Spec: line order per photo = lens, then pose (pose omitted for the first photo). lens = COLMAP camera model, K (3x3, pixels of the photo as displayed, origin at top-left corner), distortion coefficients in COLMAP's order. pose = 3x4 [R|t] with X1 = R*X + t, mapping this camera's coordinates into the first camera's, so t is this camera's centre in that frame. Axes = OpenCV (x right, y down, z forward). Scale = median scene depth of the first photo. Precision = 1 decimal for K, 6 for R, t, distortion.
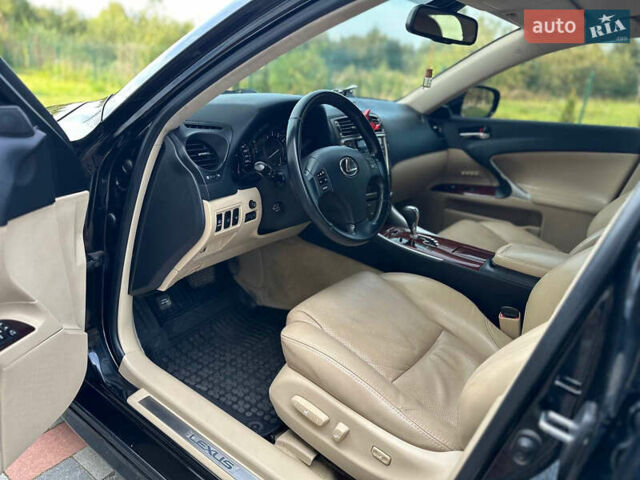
lens RADIAL K [[462.5, 0, 320.0], [0, 462.5, 240.0], [0, 0, 1]] dist [0.041858, -0.077163]
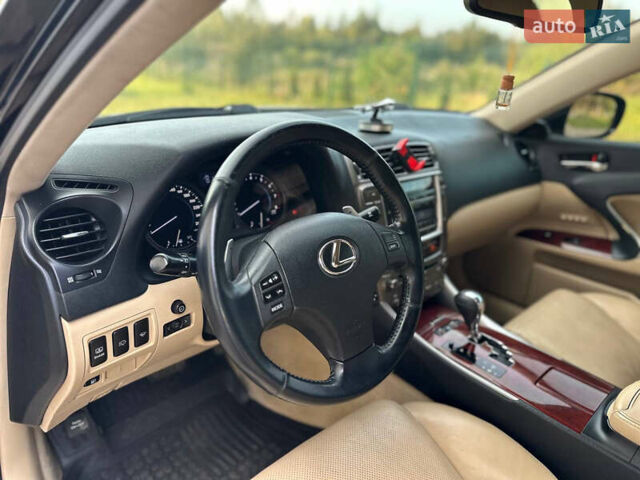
lens RADIAL K [[462.5, 0, 320.0], [0, 462.5, 240.0], [0, 0, 1]] dist [0.041858, -0.077163]
pose [[0.982205, 0.051239, -0.180688, 0.097100], [-0.049954, 0.998683, 0.011658, -0.126993], [0.181047, -0.002425, 0.983471, 0.310785]]
